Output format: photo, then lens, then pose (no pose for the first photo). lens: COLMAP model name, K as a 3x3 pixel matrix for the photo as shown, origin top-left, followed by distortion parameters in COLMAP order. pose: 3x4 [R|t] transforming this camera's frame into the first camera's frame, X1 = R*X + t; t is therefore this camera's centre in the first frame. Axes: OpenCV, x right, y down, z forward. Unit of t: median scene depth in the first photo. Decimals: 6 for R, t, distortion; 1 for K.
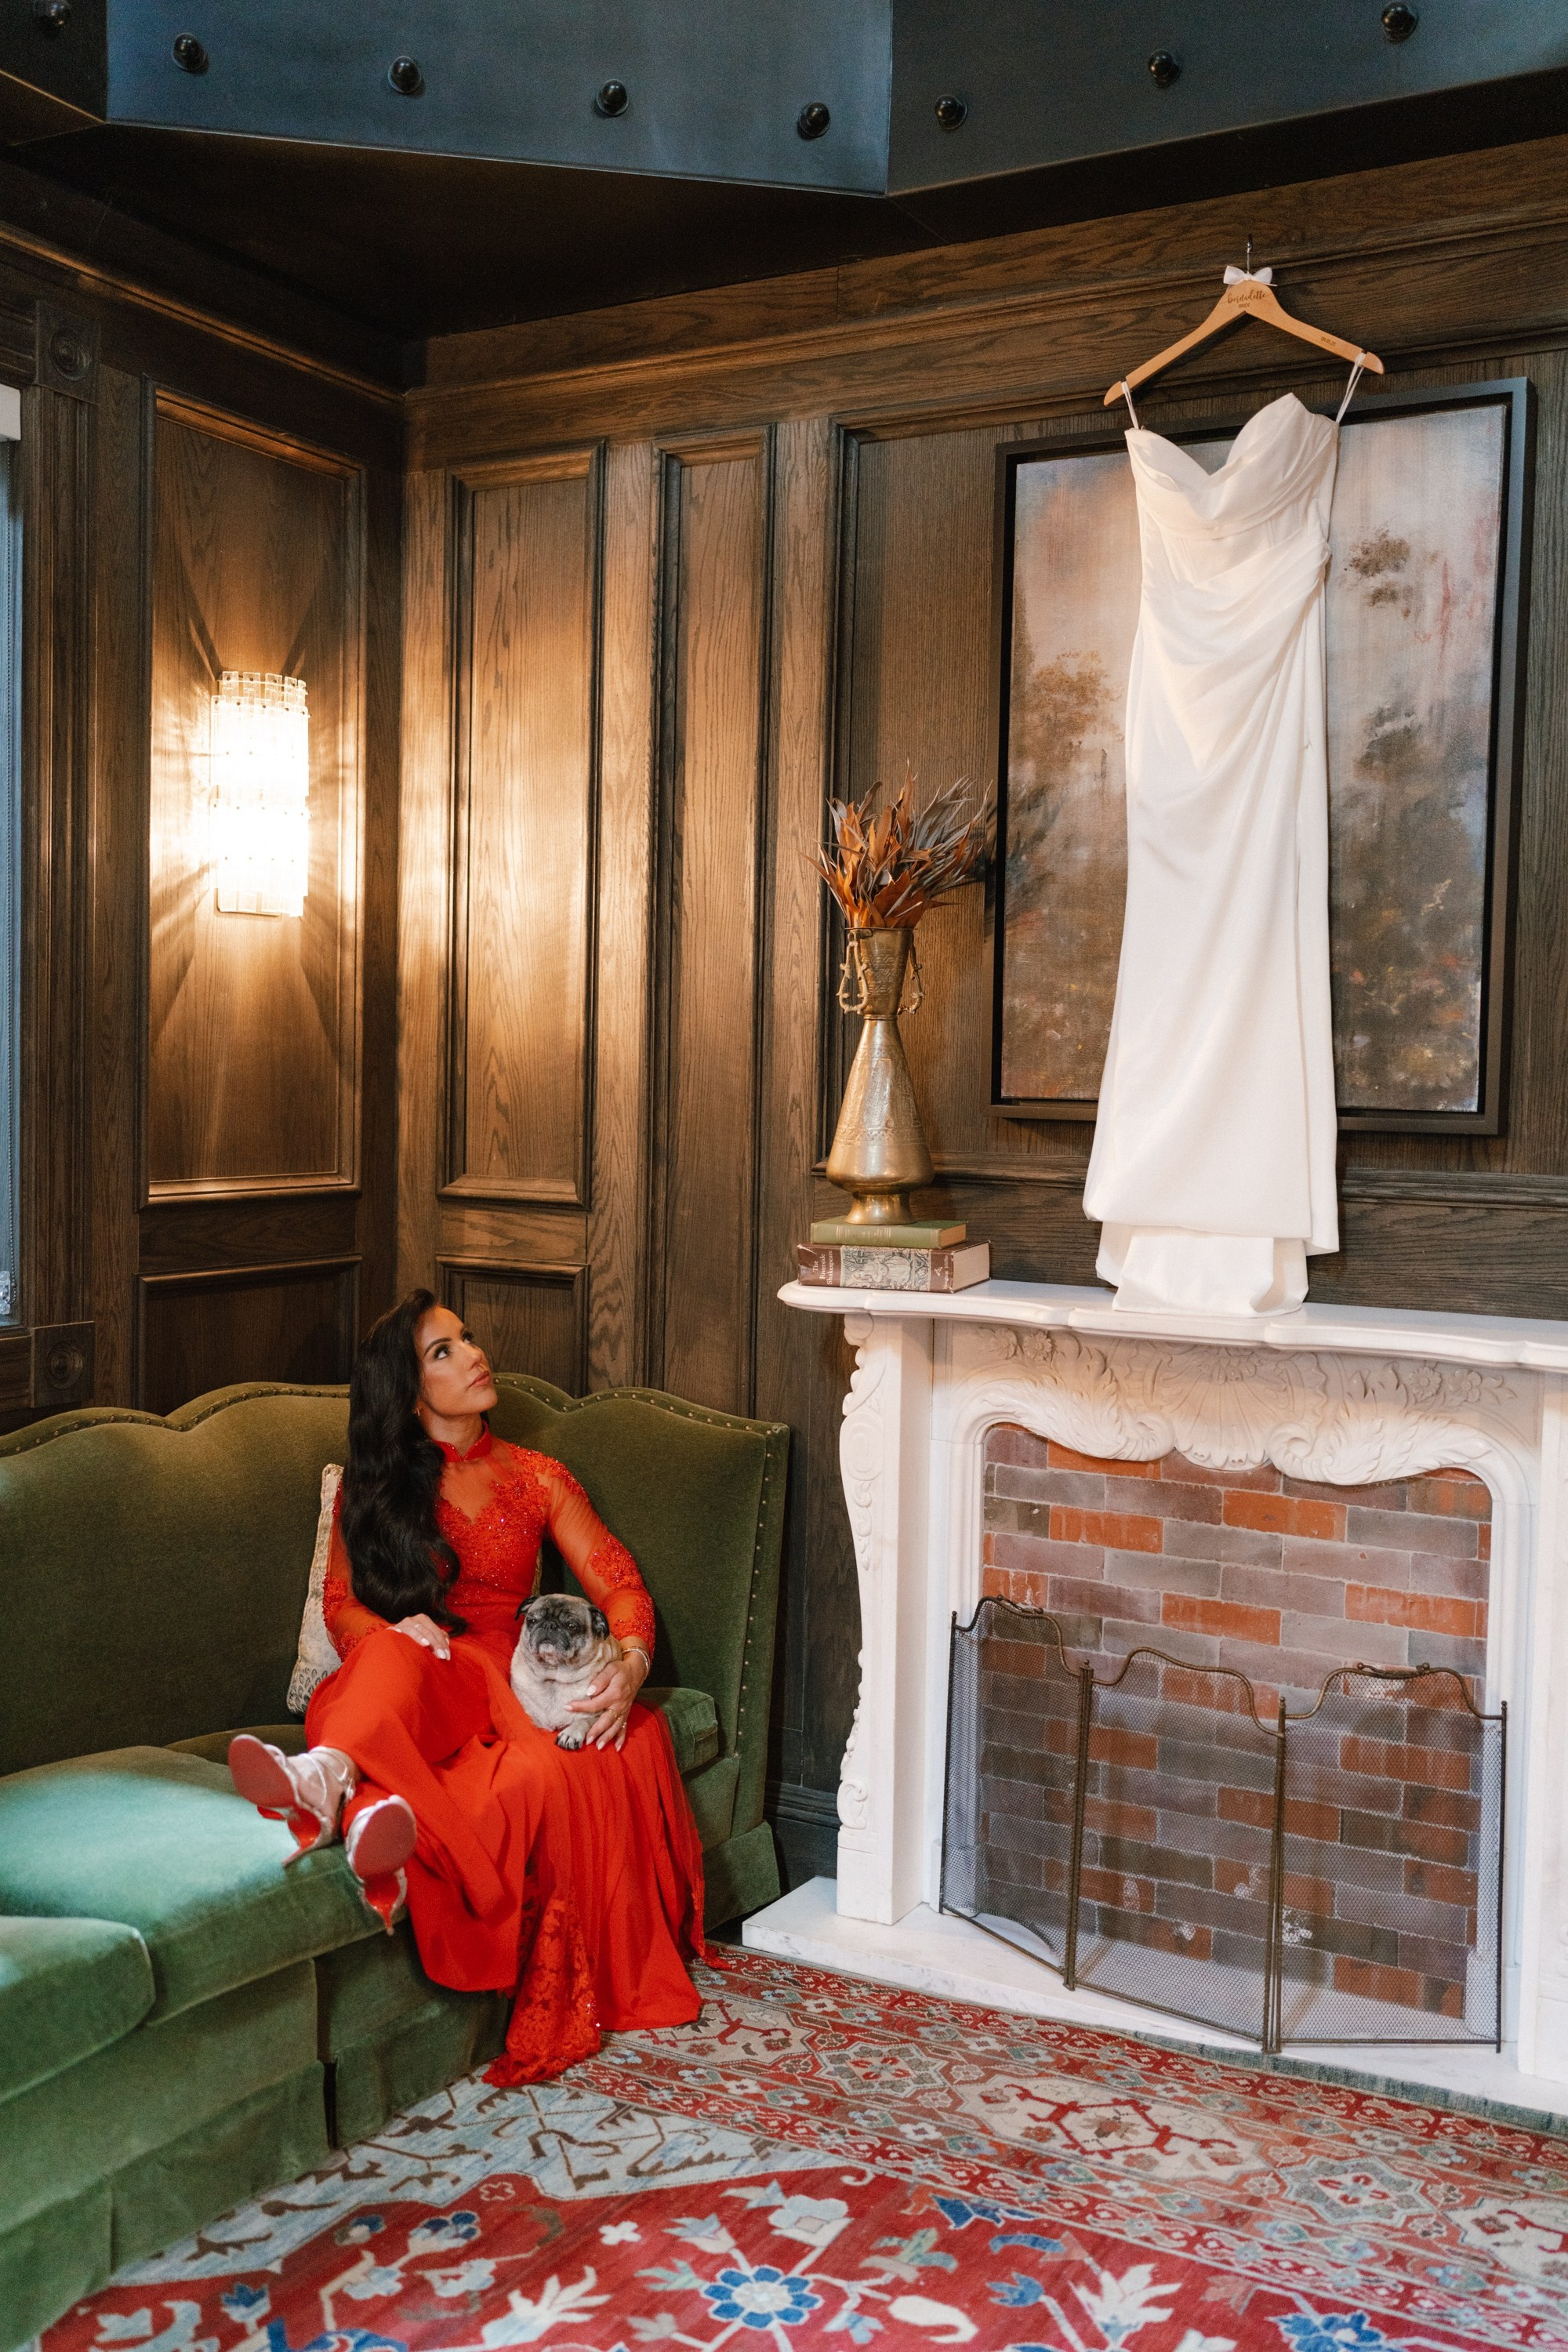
lens RADIAL K [[2219.5, 0, 780.1], [0, 2219.5, 1182.6], [0, 0, 1]] dist [0.000753, 0.022907]
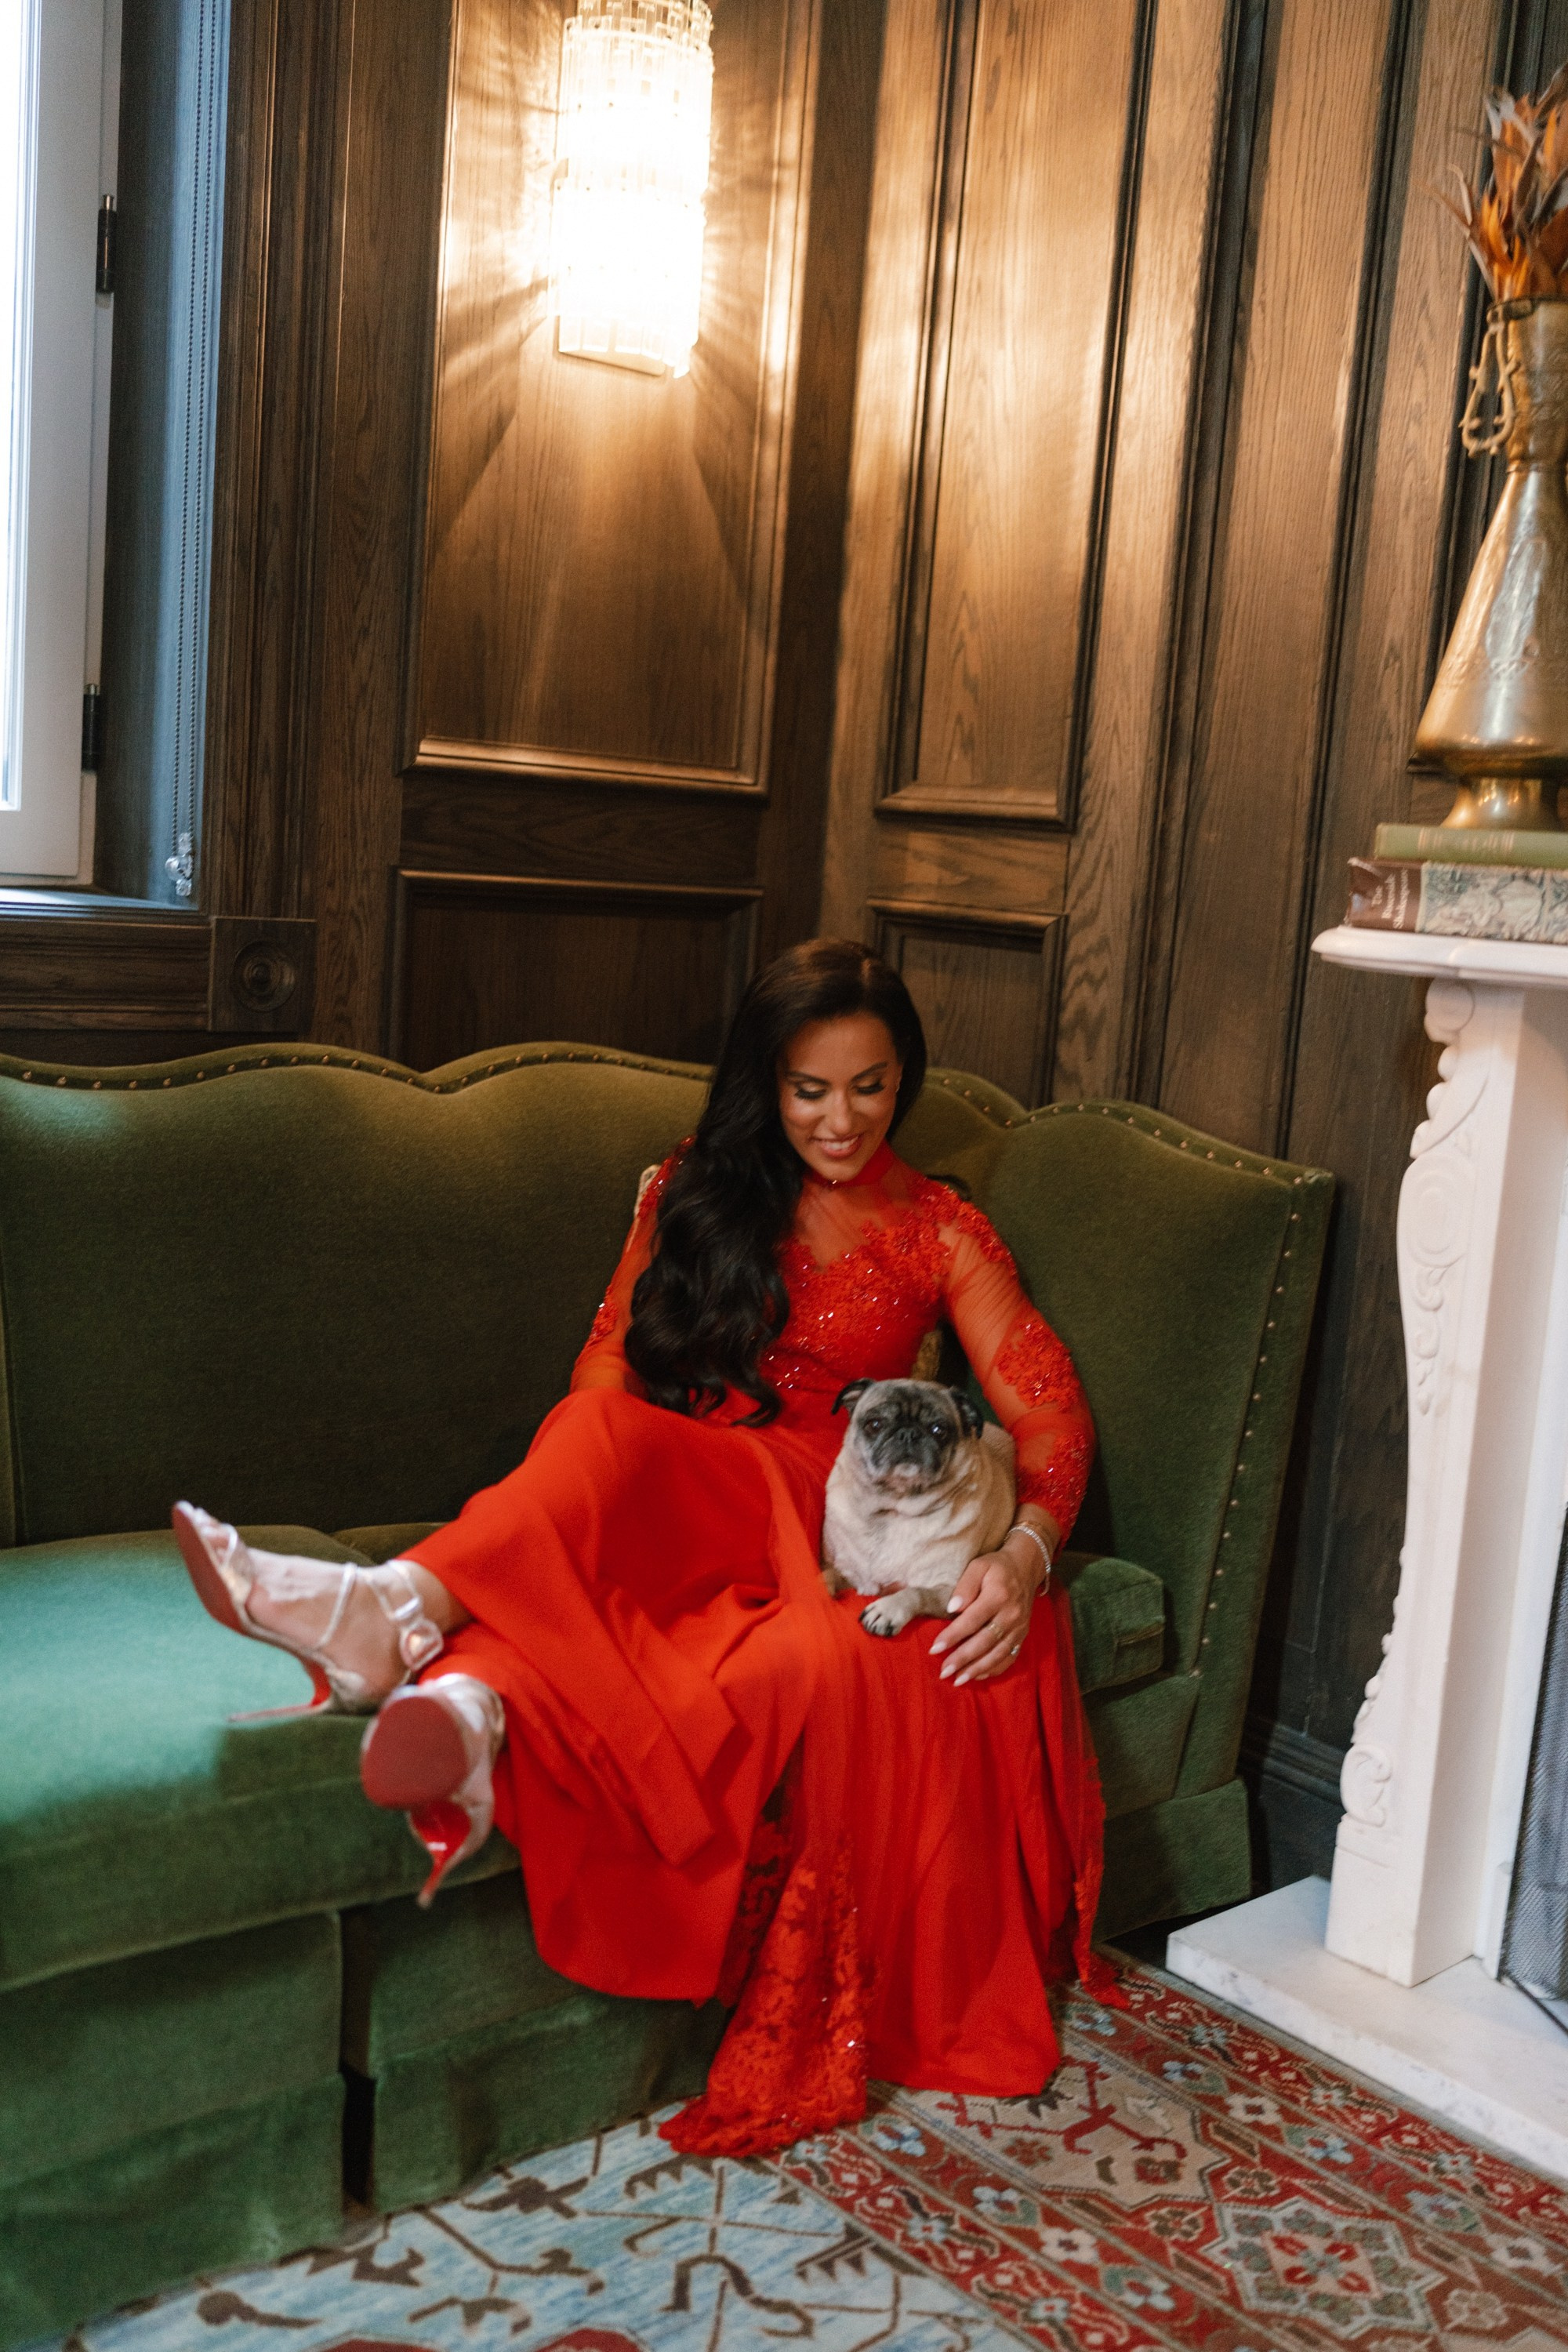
lens RADIAL K [[2240.8, 0, 805.1], [0, 2240.8, 1178.1], [0, 0, 1]] dist [0.000413, 0.006268]
pose [[0.945241, 0.096630, -0.311739, 0.065639], [-0.071834, 0.993339, 0.090093, 0.069996], [0.318368, -0.062766, 0.945887, 0.385119]]
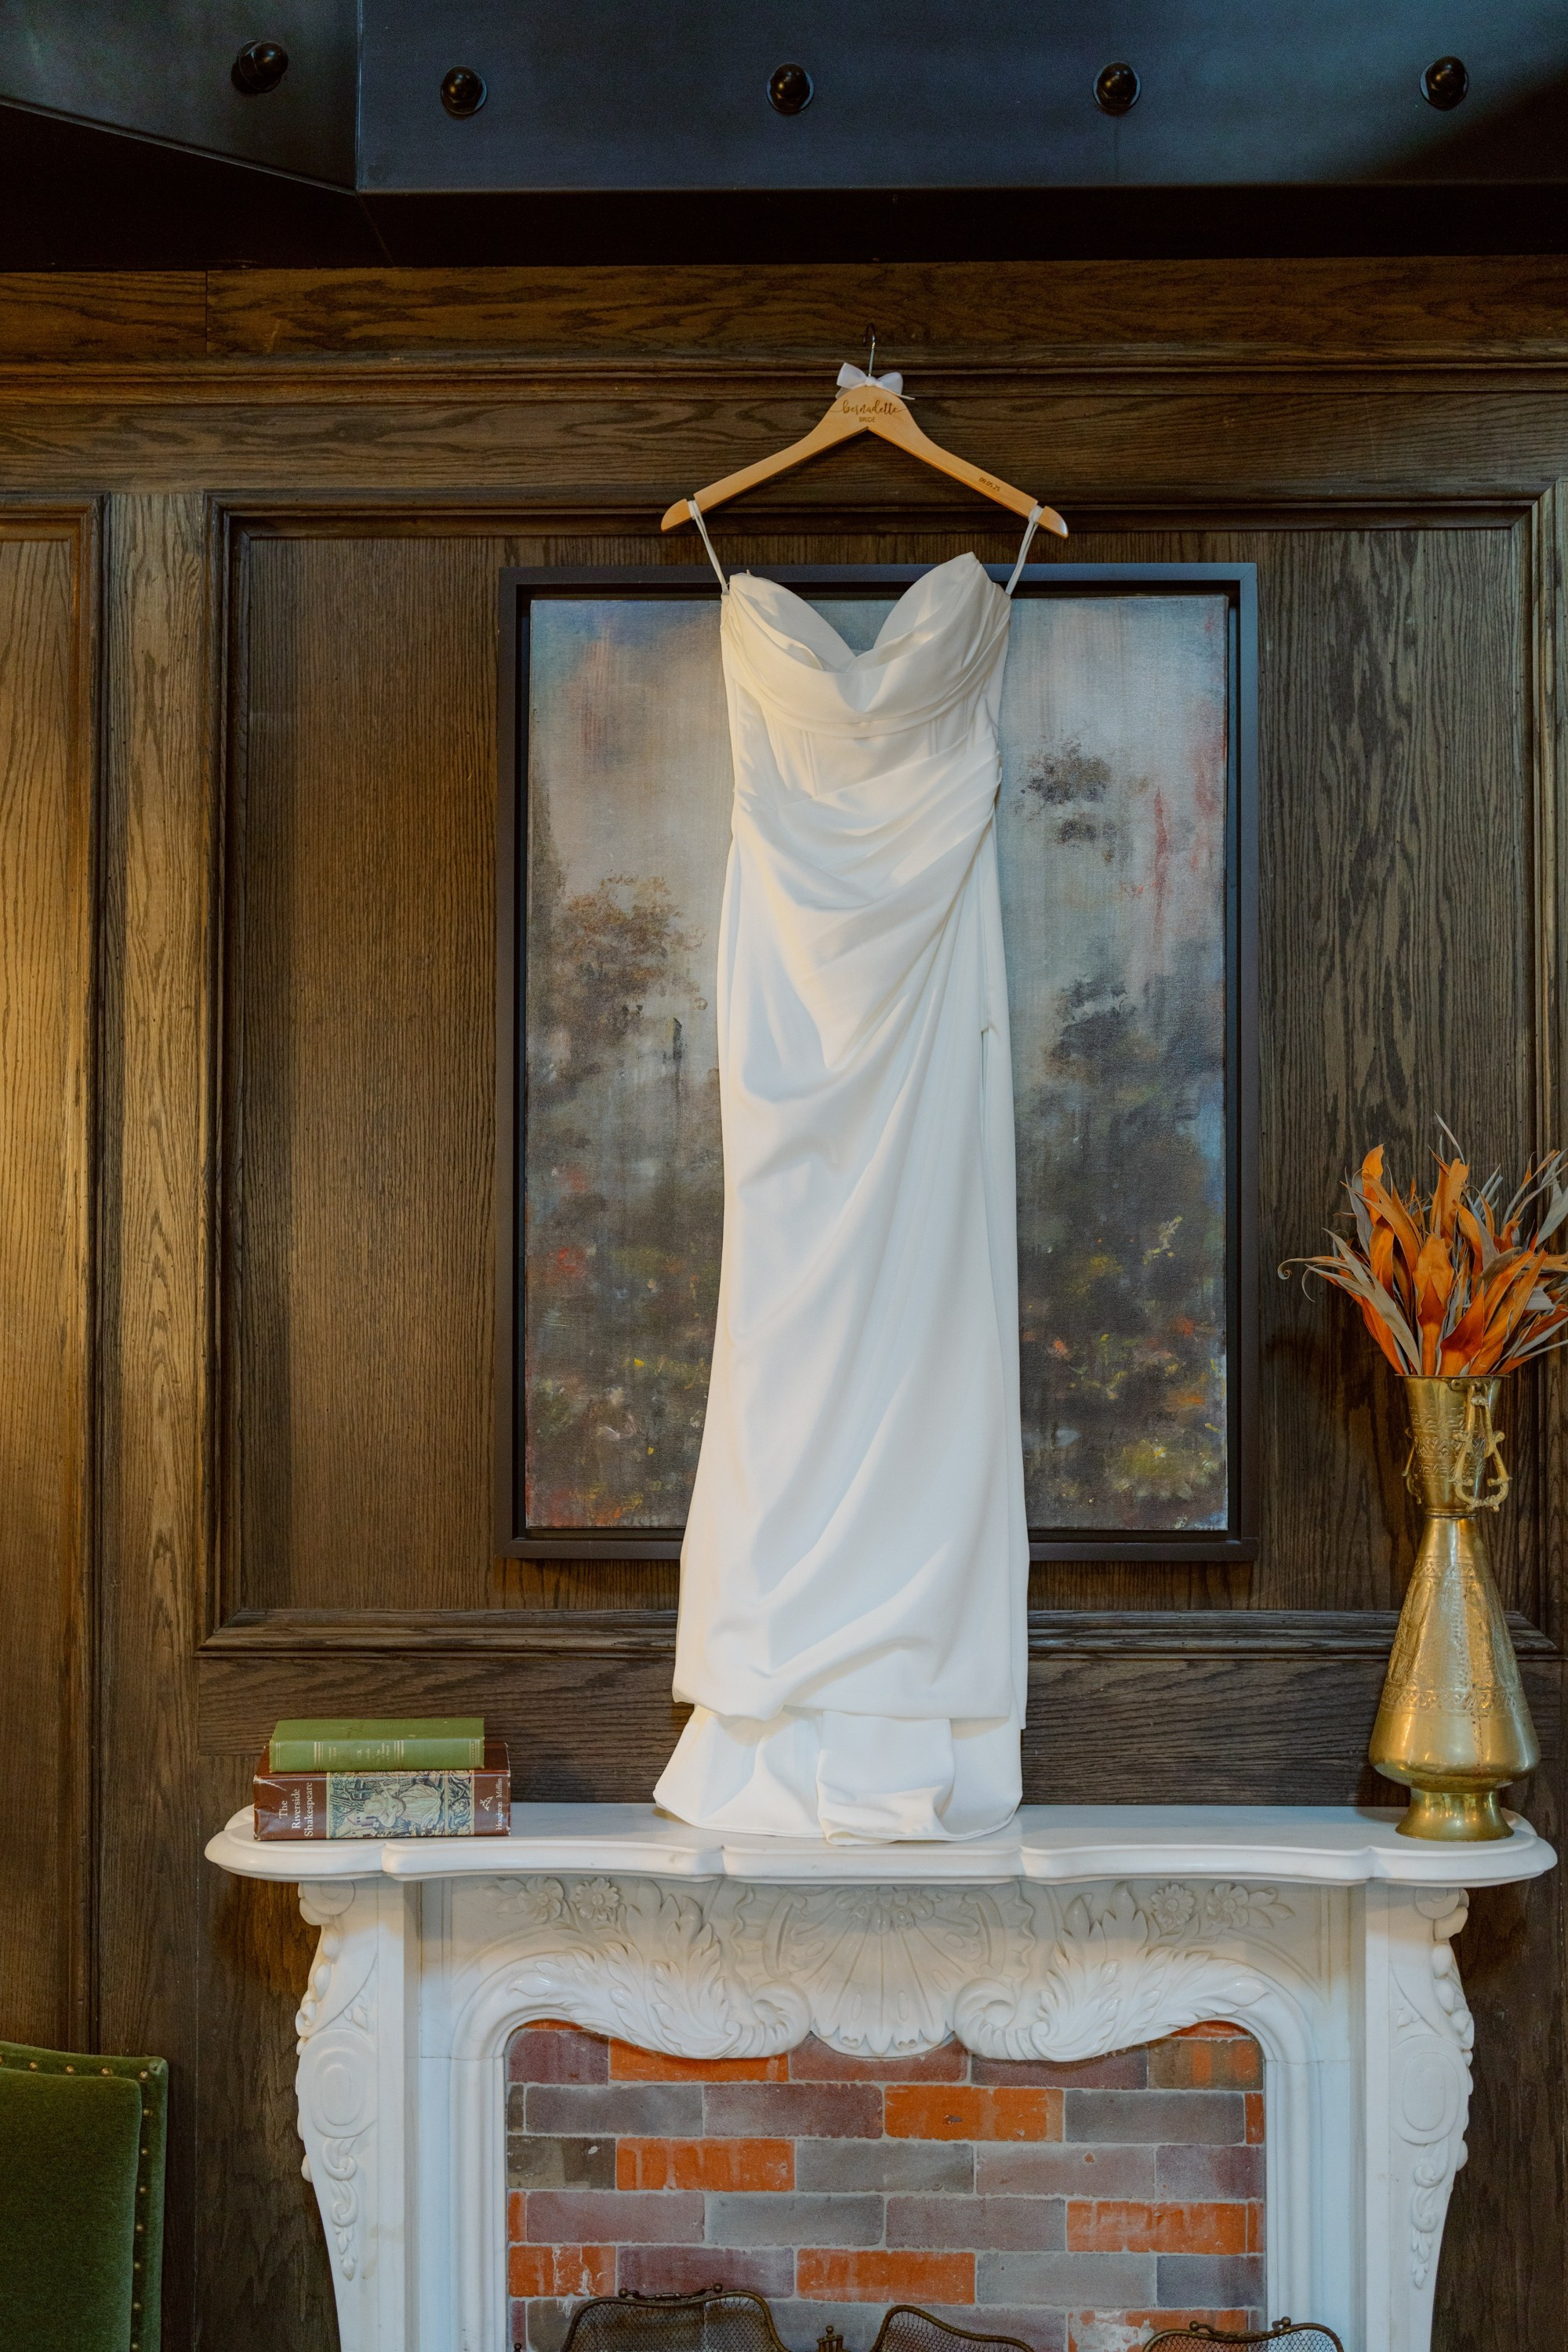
lens RADIAL K [[3191.7, 0, 784.4], [0, 3191.7, 1263.9], [0, 0, 1]] dist [-0.001215, 0.040613]
pose [[0.886107, -0.008604, 0.463401, -0.281727], [0.043997, 0.996874, -0.065622, -0.052257], [-0.461388, 0.078537, 0.883715, 0.113391]]
